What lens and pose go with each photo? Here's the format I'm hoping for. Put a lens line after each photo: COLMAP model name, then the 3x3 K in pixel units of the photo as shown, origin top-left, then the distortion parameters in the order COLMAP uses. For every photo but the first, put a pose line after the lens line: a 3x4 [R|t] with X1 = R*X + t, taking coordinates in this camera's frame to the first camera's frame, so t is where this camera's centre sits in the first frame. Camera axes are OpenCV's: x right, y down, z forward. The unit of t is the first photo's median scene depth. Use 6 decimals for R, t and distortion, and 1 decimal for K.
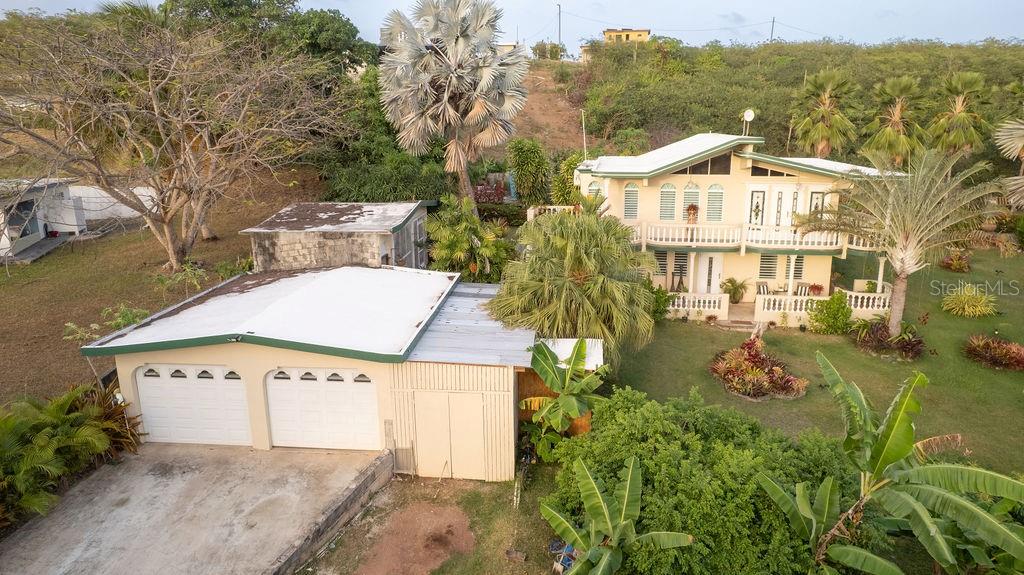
lens RADIAL K [[648.6, 0, 510.2], [0, 648.6, 278.0], [0, 0, 1]] dist [-0.069918, 0.060397]
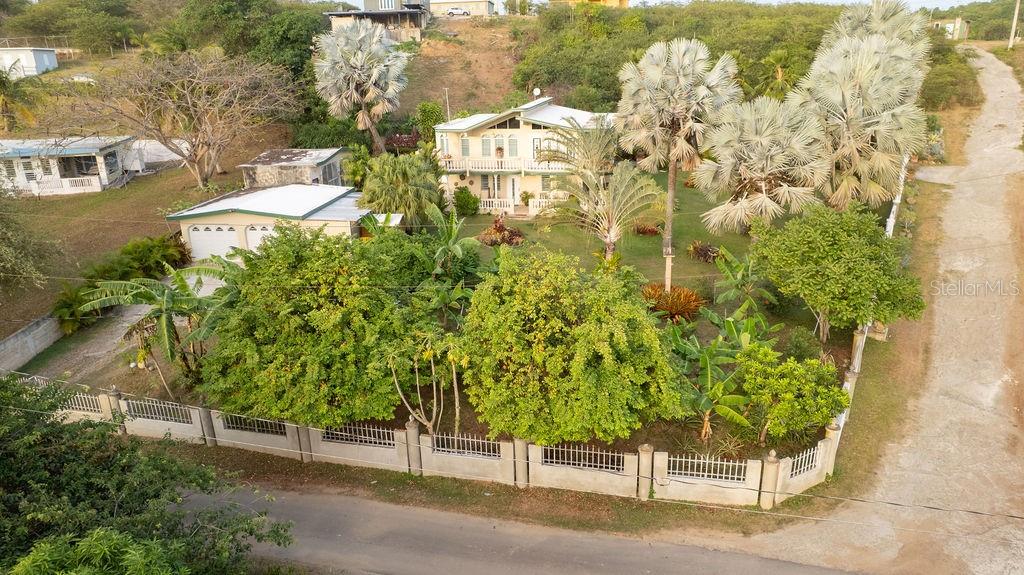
lens RADIAL K [[674.0, 0, 512.0], [0, 674.0, 287.5], [0, 0, 1]] dist [-0.073074, 0.067993]
pose [[0.999124, -0.004331, -0.041632, 0.397755], [0.008314, 0.995349, 0.095976, 0.085953], [0.041023, -0.096238, 0.994513, -0.802778]]
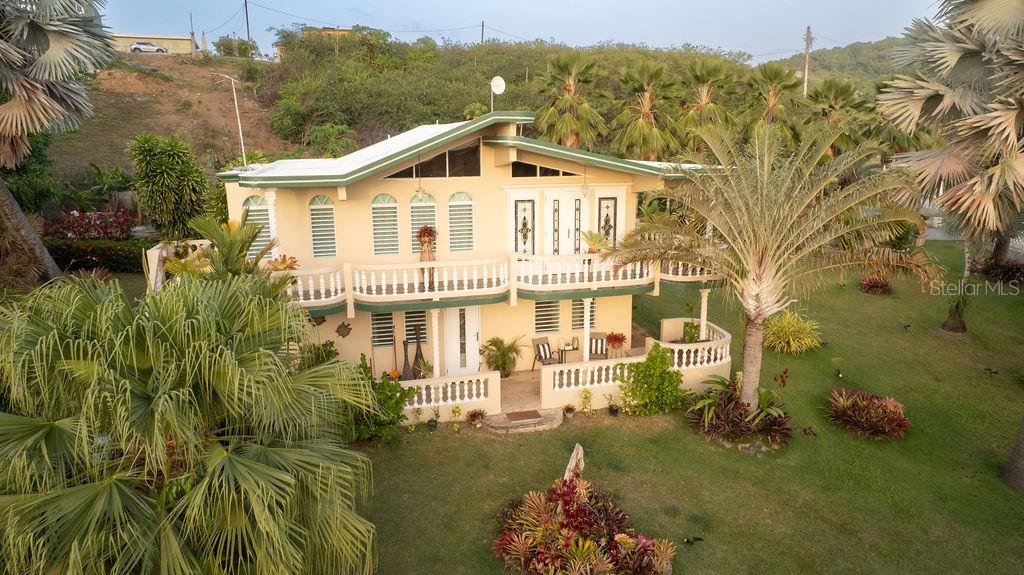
lens RADIAL K [[648.6, 0, 510.2], [0, 648.6, 278.0], [0, 0, 1]] dist [-0.069918, 0.060397]
pose [[0.912022, -0.085918, 0.401041, 0.109138], [0.095710, 0.995400, -0.004406, -0.057216], [-0.398818, 0.042402, 0.916049, 0.422471]]
